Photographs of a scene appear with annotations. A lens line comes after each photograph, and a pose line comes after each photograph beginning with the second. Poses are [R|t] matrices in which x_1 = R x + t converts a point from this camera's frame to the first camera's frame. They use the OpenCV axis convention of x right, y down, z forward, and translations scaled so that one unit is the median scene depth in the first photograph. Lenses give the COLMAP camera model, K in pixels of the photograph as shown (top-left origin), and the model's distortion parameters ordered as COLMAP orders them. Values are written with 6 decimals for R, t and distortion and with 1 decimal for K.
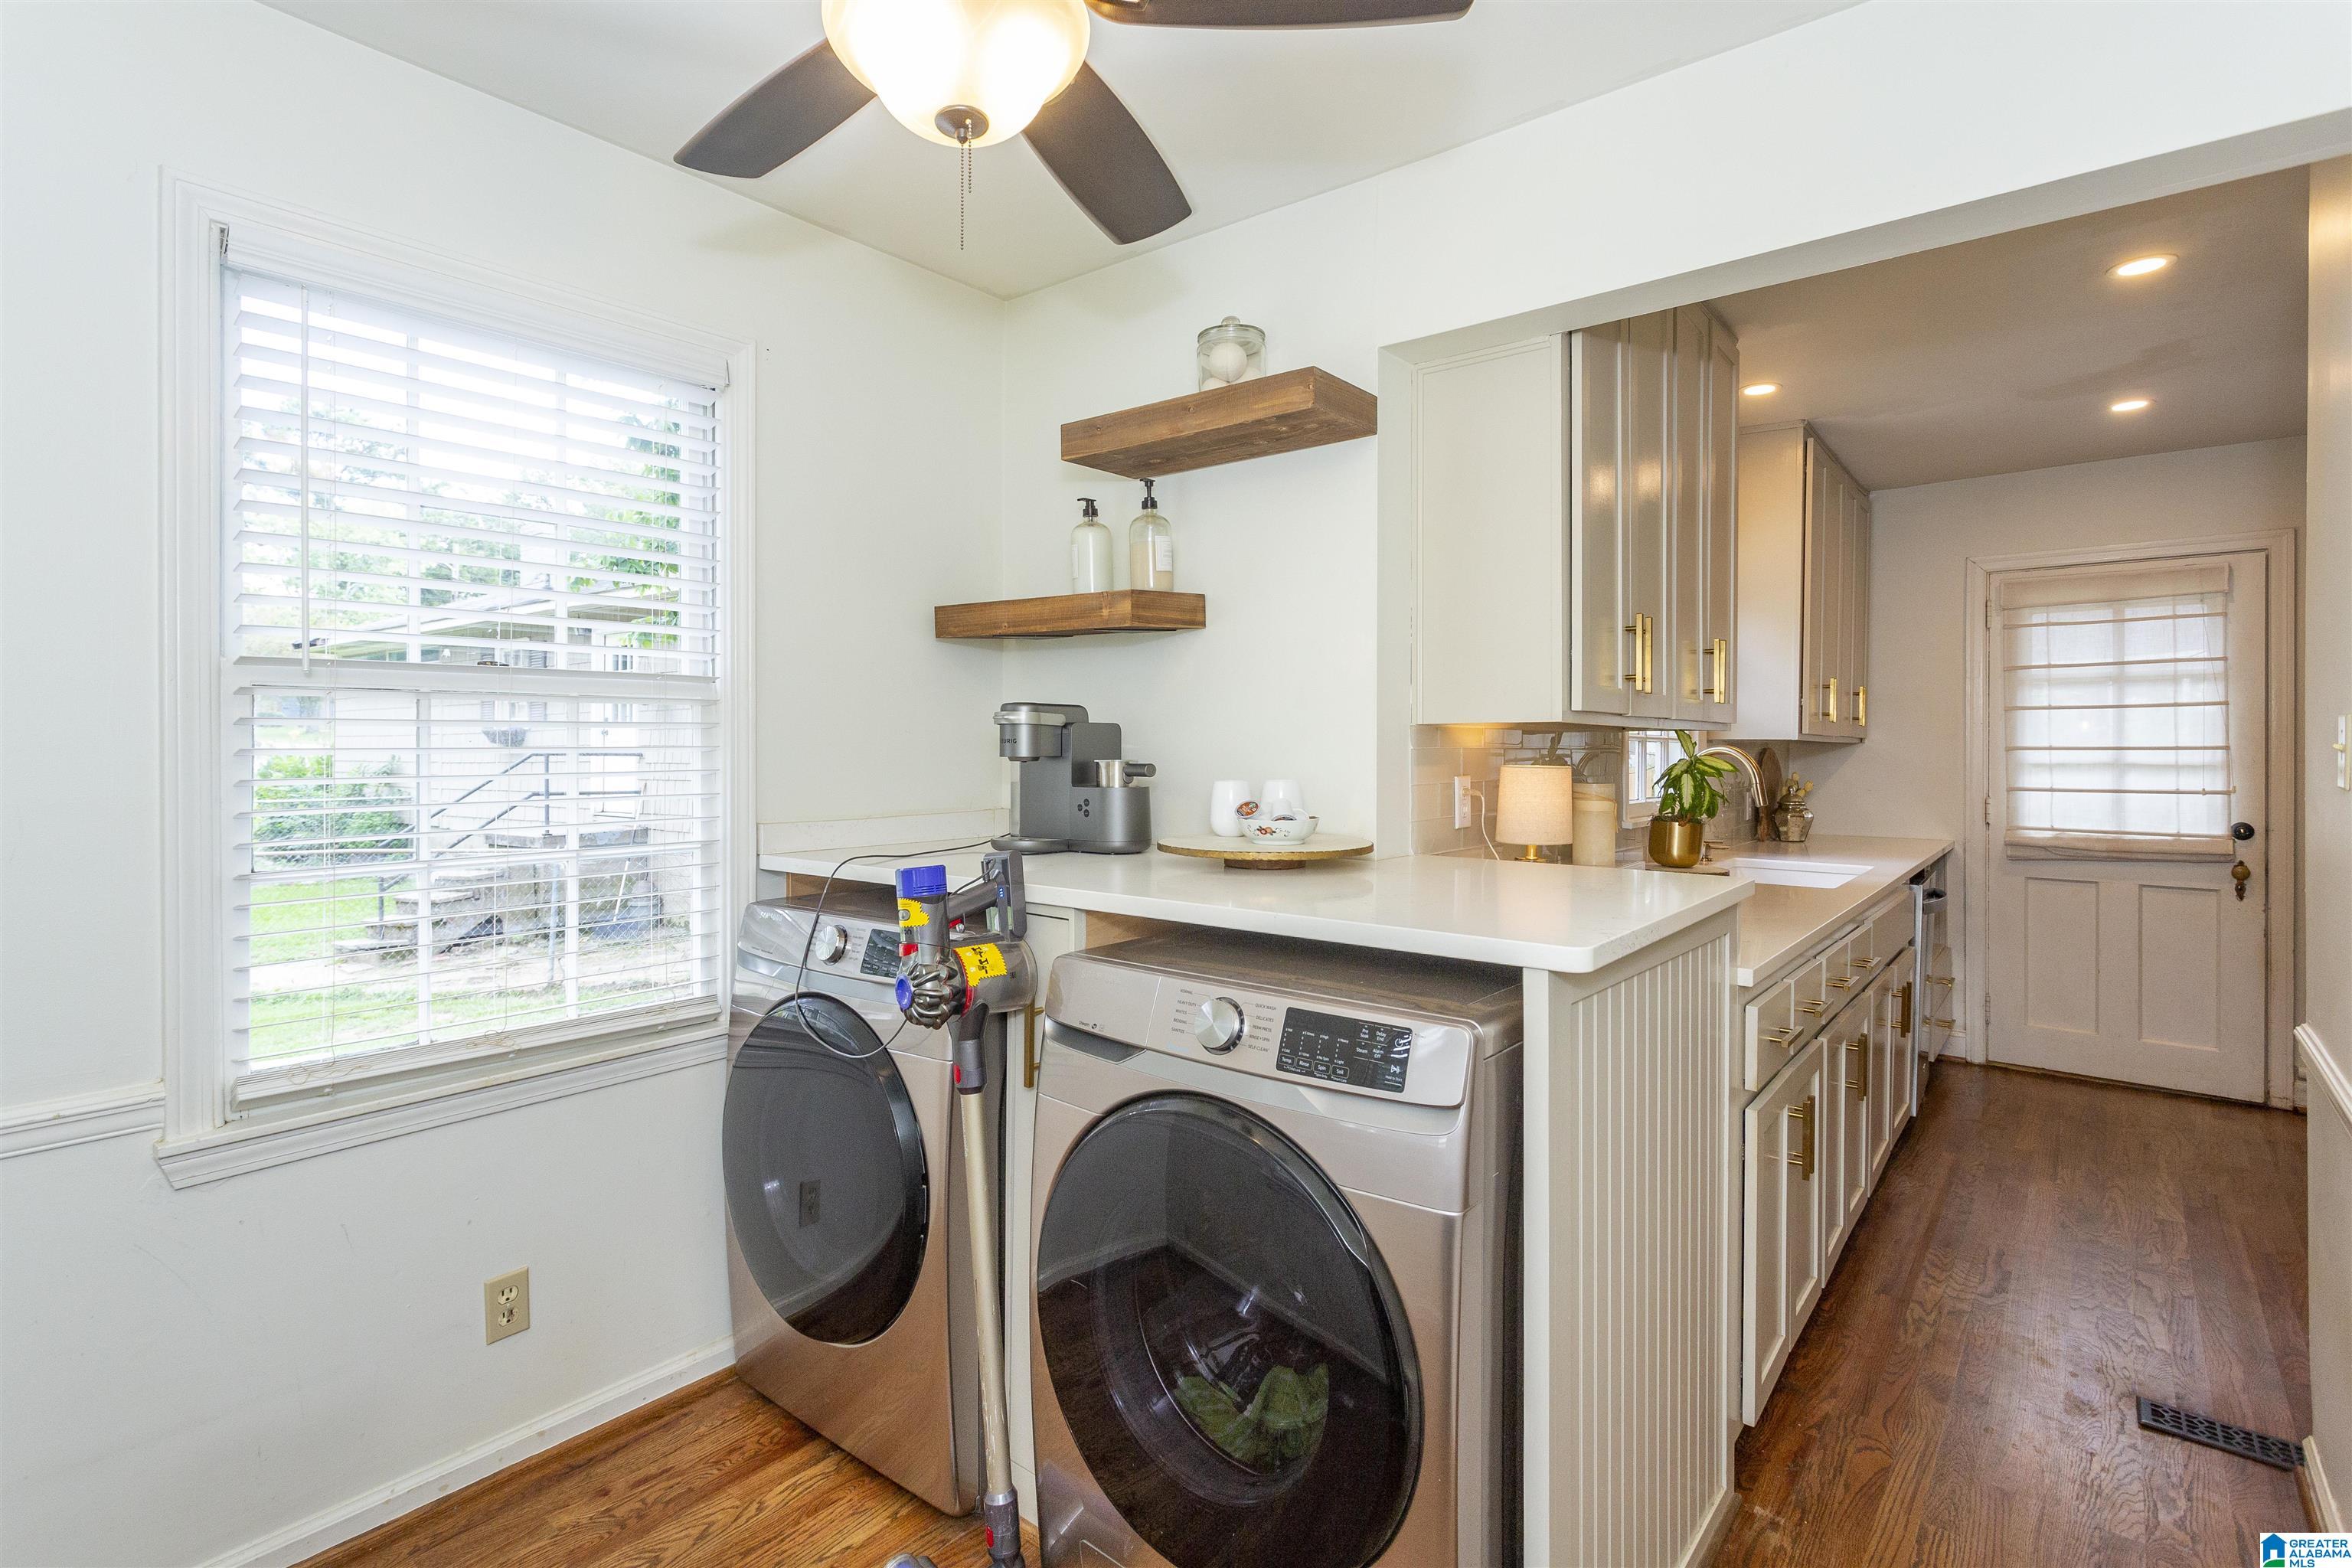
lens RADIAL K [[1143.8, 0, 1150.8], [0, 1143.8, 765.6], [0, 0, 1]] dist [-0.000760, 0.000652]
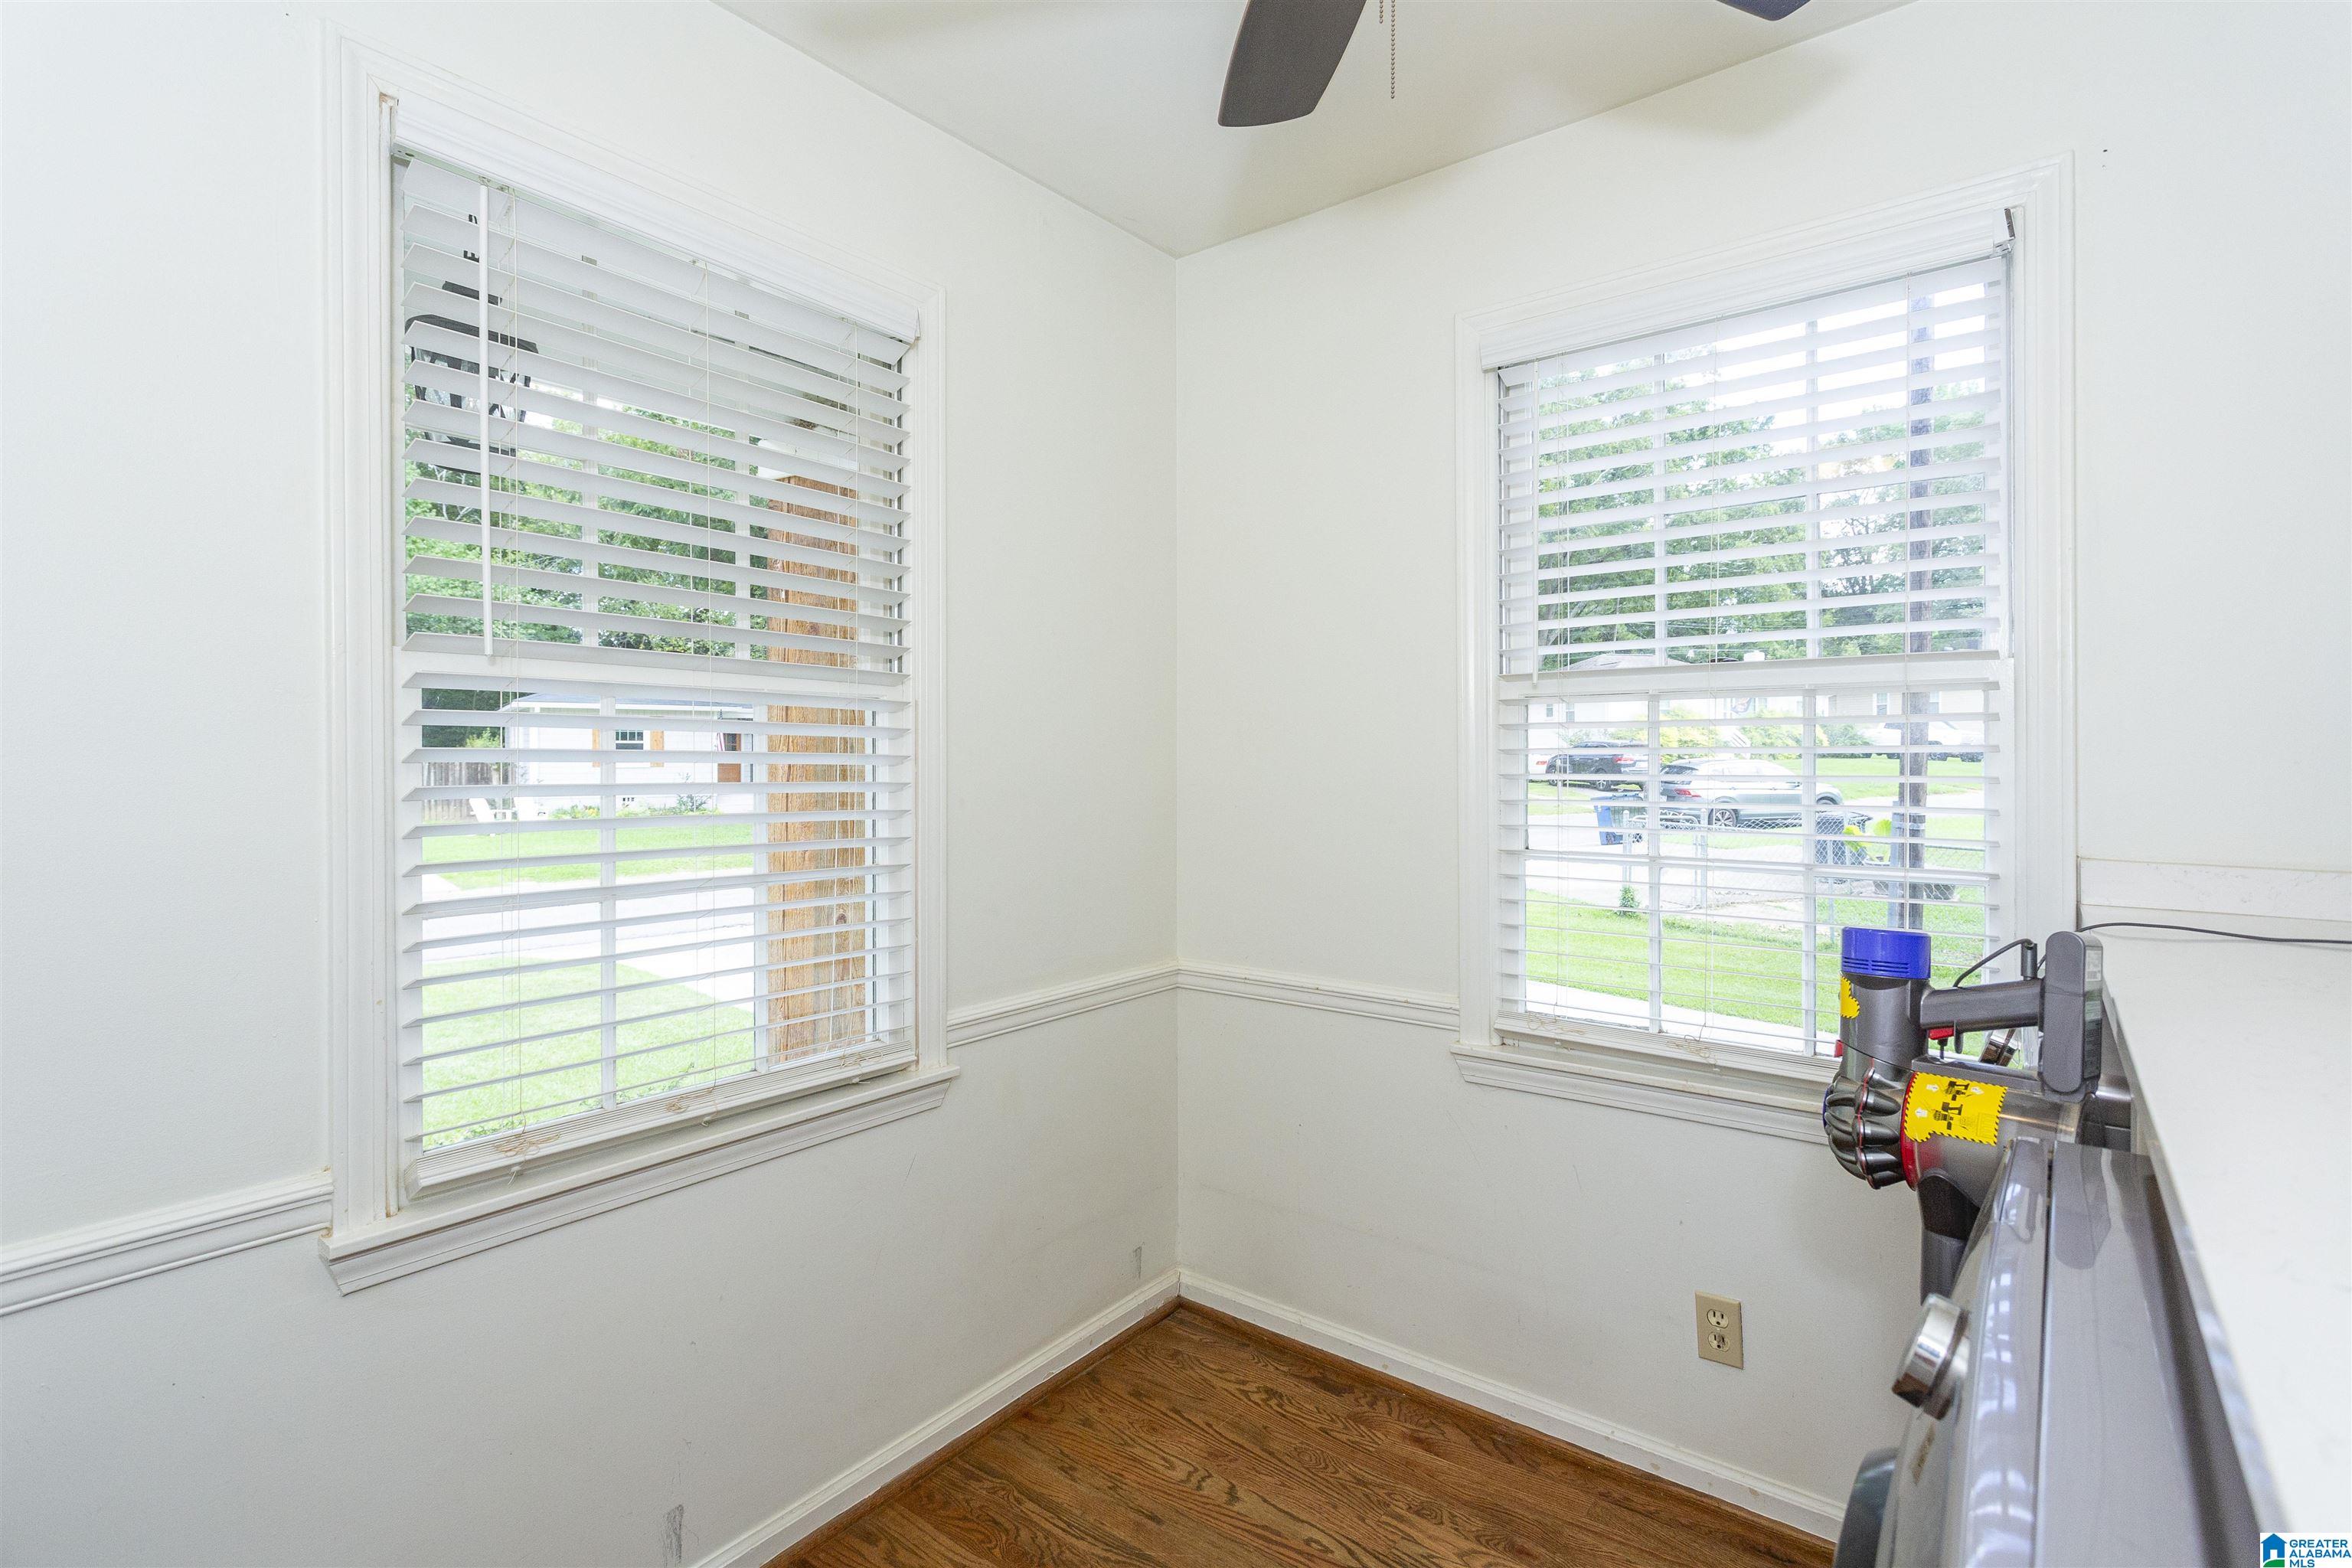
lens RADIAL K [[1119.5, 0, 1169.0], [0, 1119.5, 766.1], [0, 0, 1]] dist [0.001821, 0.000454]
pose [[0.020590, 0.008627, -0.999751, 0.360314], [-0.017310, 0.999816, 0.008271, -0.002030], [0.999638, 0.017136, 0.020736, 0.500992]]
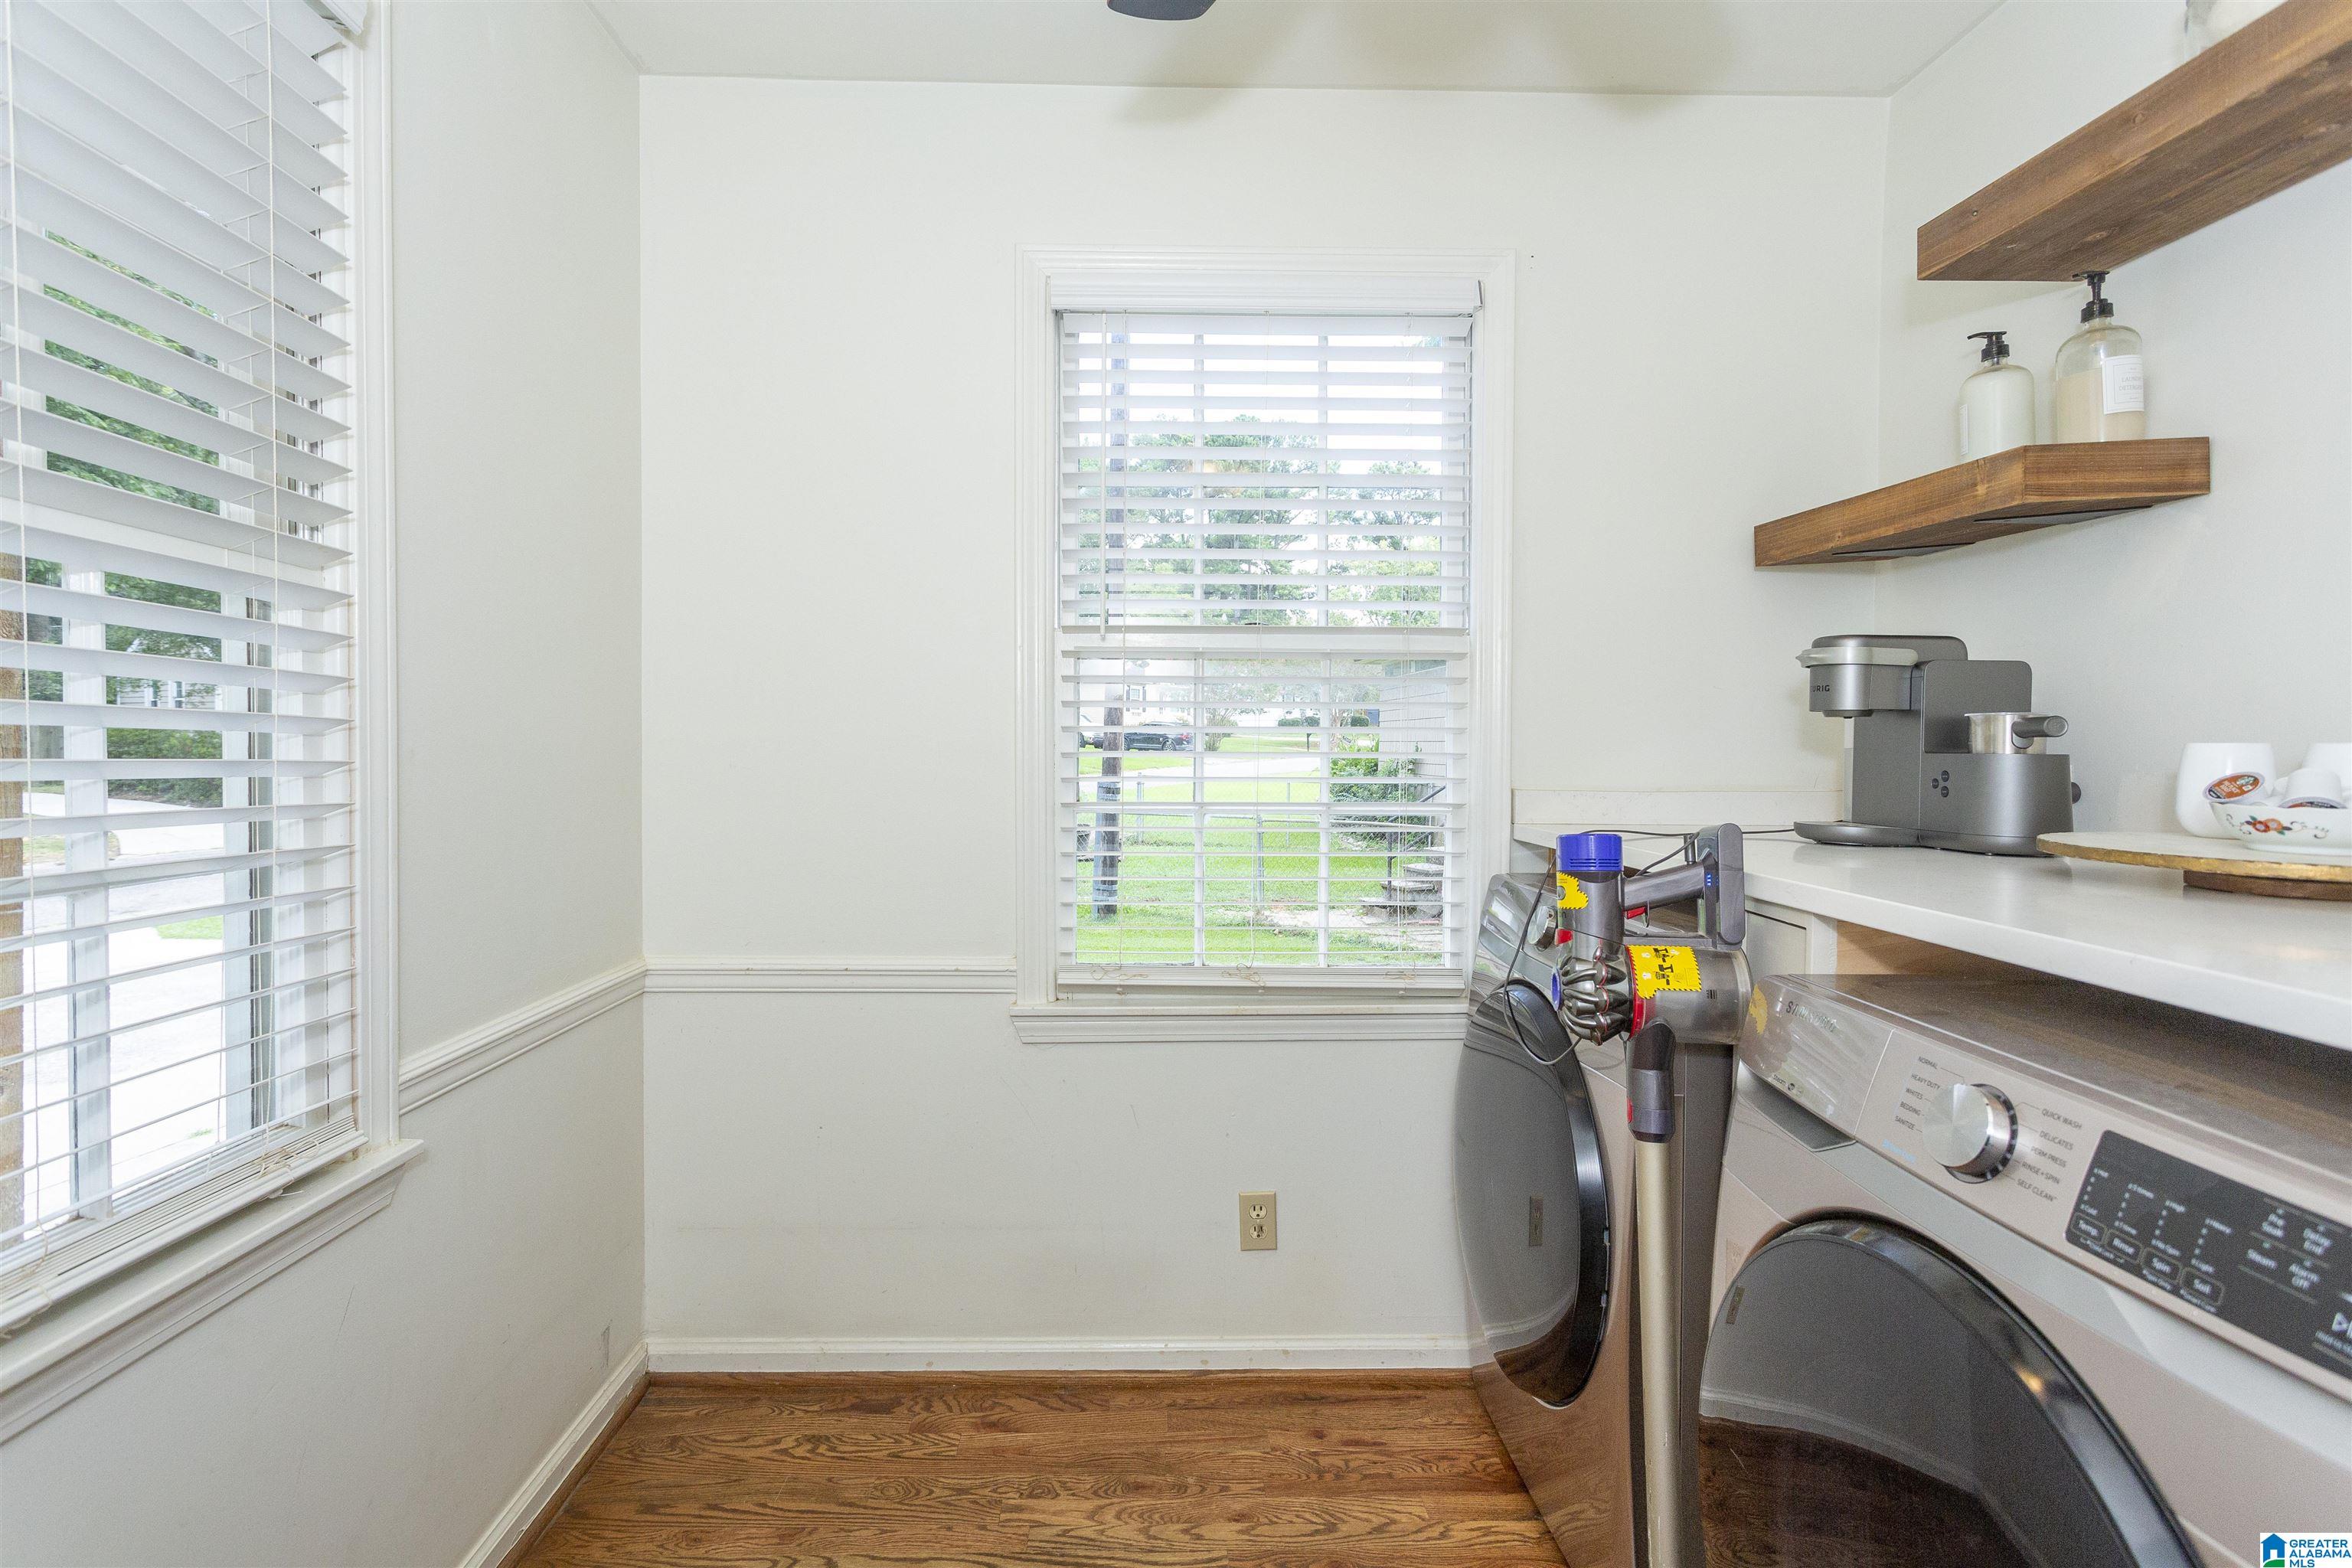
lens RADIAL K [[1103.5, 0, 1162.4], [0, 1103.5, 777.2], [0, 0, 1]] dist [0.000239, 0.000471]
pose [[0.652210, 0.027408, -0.757543, 0.154516], [-0.022235, 0.999608, 0.017022, 0.036290], [0.757712, 0.005742, 0.652564, 0.243942]]
